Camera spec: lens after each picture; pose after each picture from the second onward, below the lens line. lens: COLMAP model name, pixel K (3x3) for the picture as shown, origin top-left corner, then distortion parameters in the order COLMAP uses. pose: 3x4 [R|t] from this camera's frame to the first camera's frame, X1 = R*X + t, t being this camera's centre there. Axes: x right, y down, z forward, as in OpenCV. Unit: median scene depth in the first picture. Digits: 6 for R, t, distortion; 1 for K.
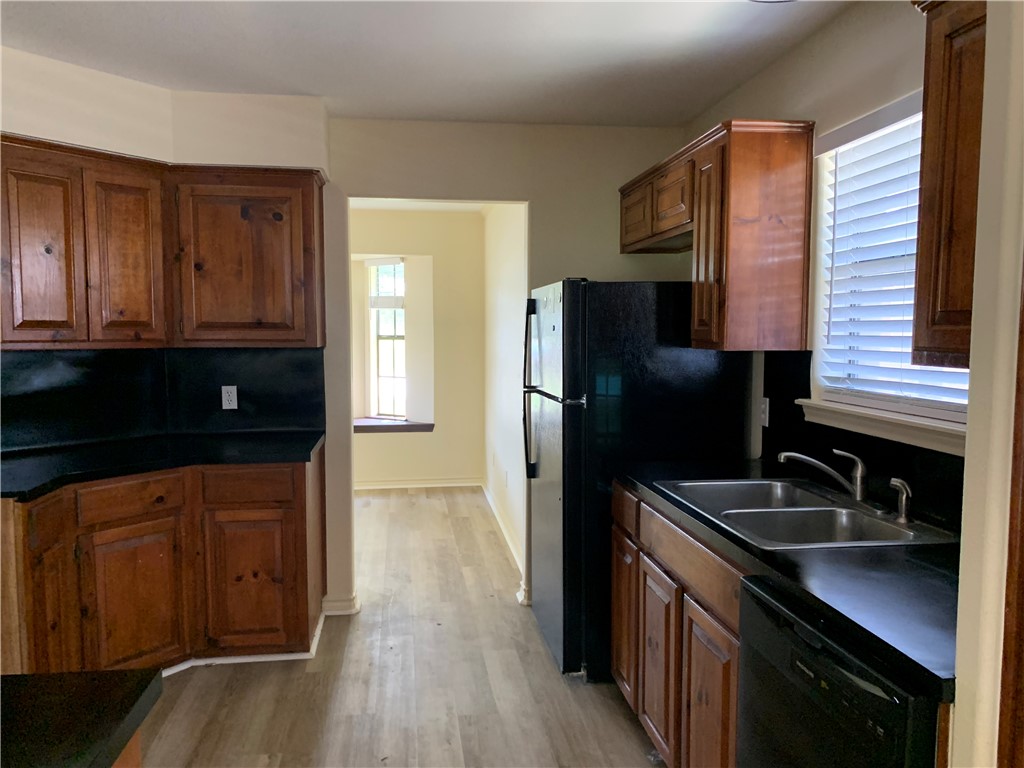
lens RADIAL K [[772.2, 0, 499.8], [0, 772.2, 388.4], [0, 0, 1]] dist [0.067571, -0.142040]
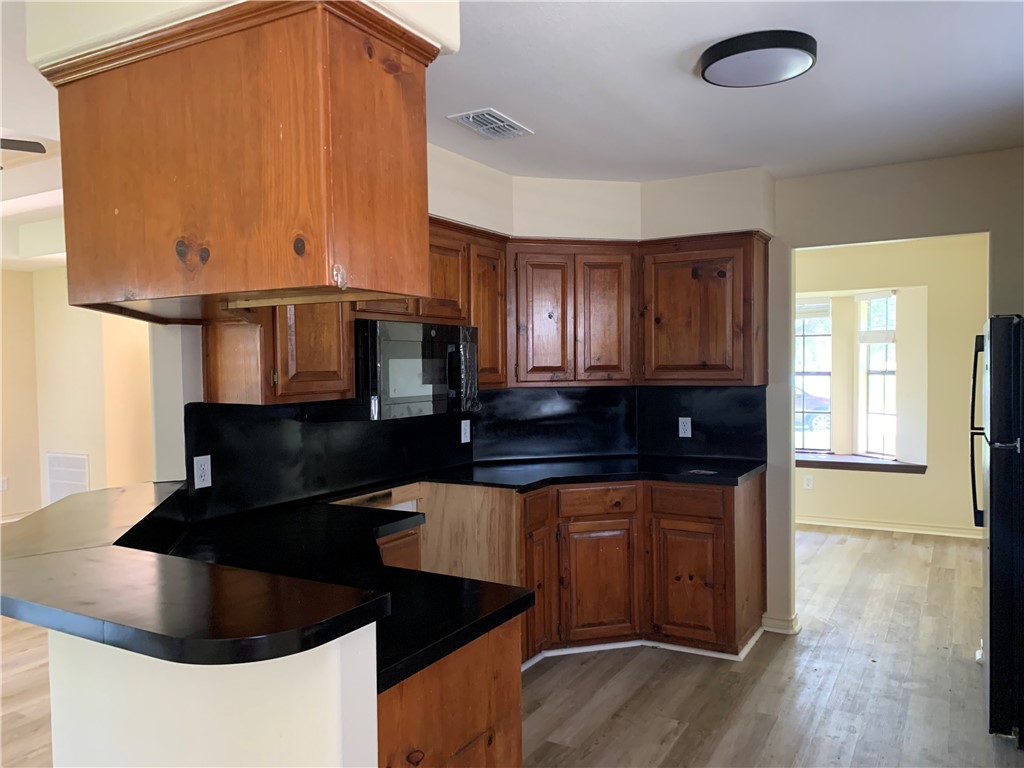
lens RADIAL K [[778.0, 0, 506.7], [0, 778.0, 387.7], [0, 0, 1]] dist [0.074914, -0.083144]
pose [[0.792137, 0.006917, -0.610305, 0.189578], [-0.033017, 0.998957, -0.031533, -0.002506], [0.609450, 0.045129, 0.791539, -0.130710]]
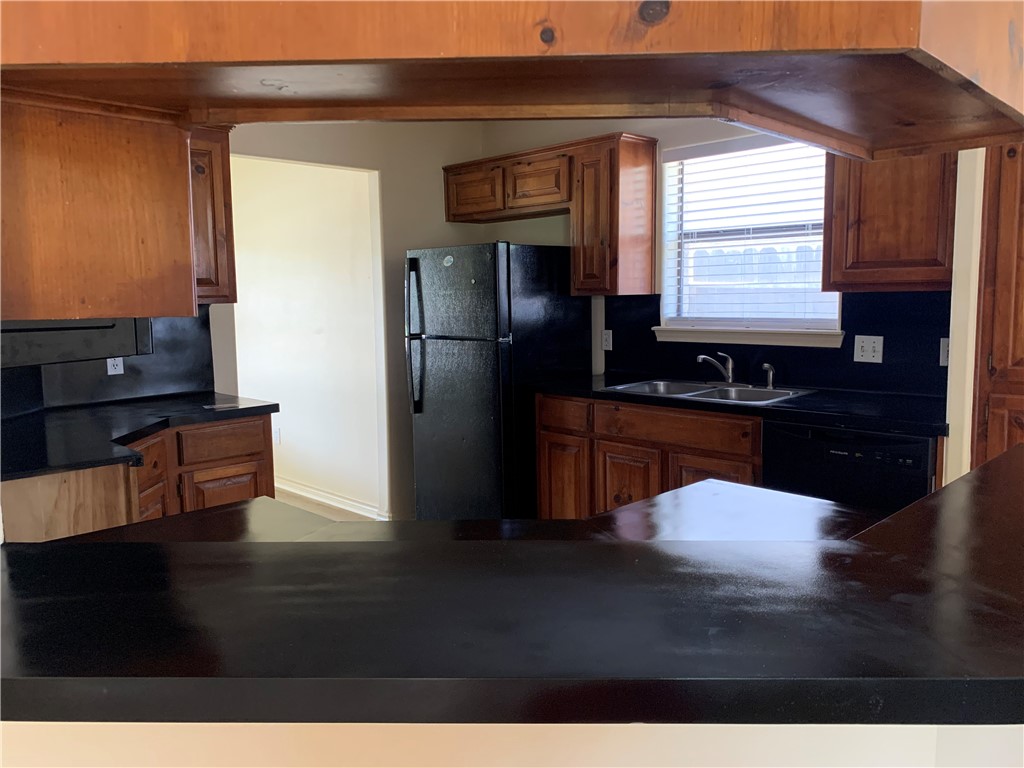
lens RADIAL K [[776.4, 0, 503.1], [0, 776.4, 371.8], [0, 0, 1]] dist [0.078375, -0.086120]
pose [[0.799153, -0.075811, 0.596327, -0.619371], [0.064427, 0.997103, 0.040420, 0.017287], [-0.597664, 0.006118, 0.801723, -0.018659]]
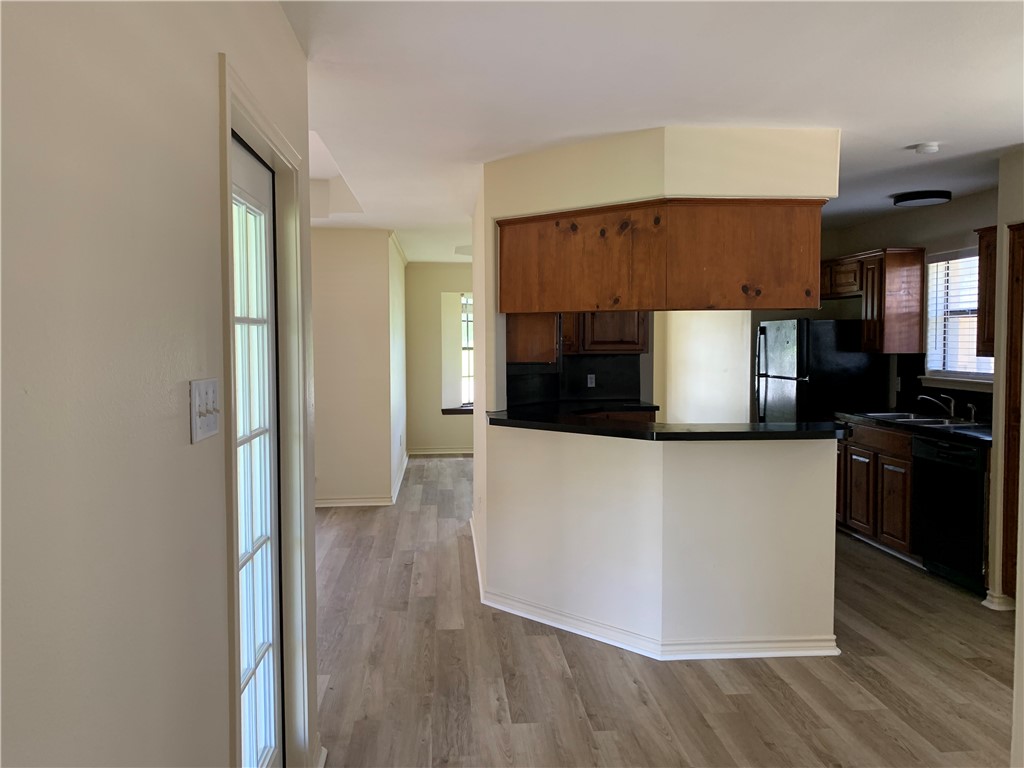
lens RADIAL K [[776.4, 0, 503.1], [0, 776.4, 371.8], [0, 0, 1]] dist [0.078375, -0.086120]
pose [[0.999060, -0.002901, -0.043253, -0.552976], [0.001430, 0.999421, -0.034004, 0.061426], [0.043327, 0.033911, 0.998485, -1.007199]]
